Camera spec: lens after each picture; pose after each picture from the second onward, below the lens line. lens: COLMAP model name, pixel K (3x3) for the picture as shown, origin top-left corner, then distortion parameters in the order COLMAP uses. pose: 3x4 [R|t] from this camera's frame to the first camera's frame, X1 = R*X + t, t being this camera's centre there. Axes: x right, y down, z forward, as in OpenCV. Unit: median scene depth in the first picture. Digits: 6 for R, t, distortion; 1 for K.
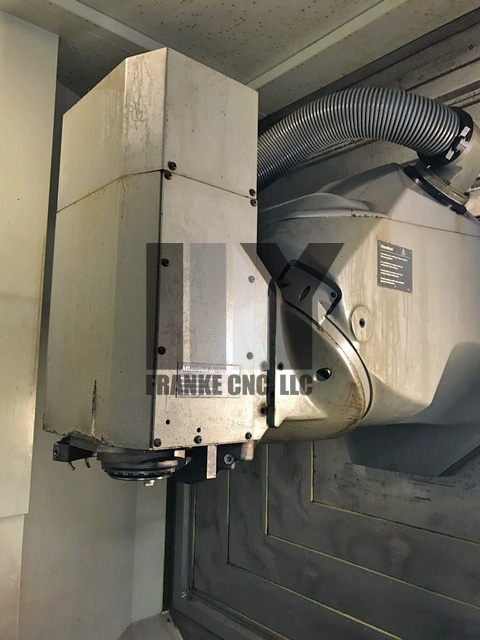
lens RADIAL K [[530.0, 0, 240.0], [0, 530.0, 320.0], [0, 0, 1]] dist [-0.003208, 0.006866]
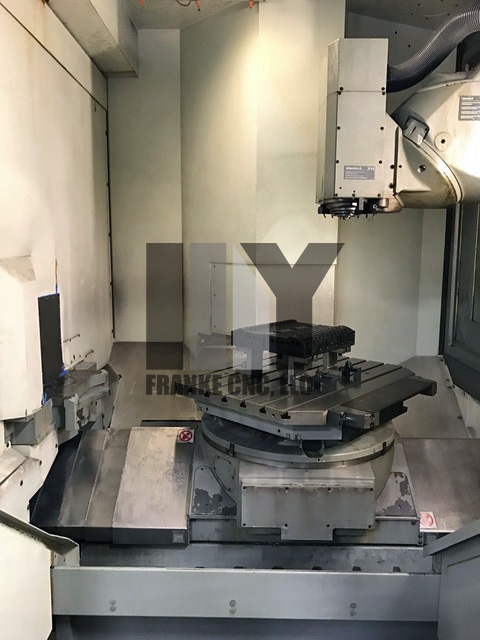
lens RADIAL K [[530.0, 0, 240.0], [0, 530.0, 320.0], [0, 0, 1]] dist [-0.003208, 0.006866]
pose [[0.742982, 0.076302, -0.664948, 0.933024], [0.081122, 0.975891, 0.202624, 0.177603], [0.664378, -0.204488, 0.718879, -1.017092]]
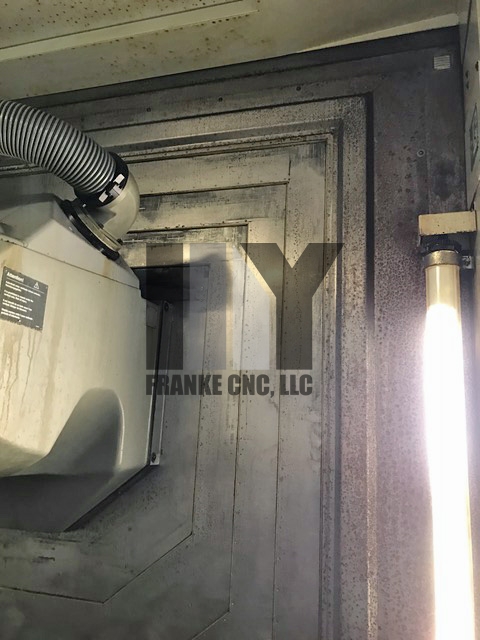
lens RADIAL K [[530.0, 0, 240.0], [0, 530.0, 320.0], [0, 0, 1]] dist [-0.003208, 0.006866]
pose [[0.842534, 0.130397, 0.522621, 0.128436], [-0.085874, 0.990363, -0.108661, 0.000496], [-0.531753, 0.046671, 0.845612, 0.038272]]
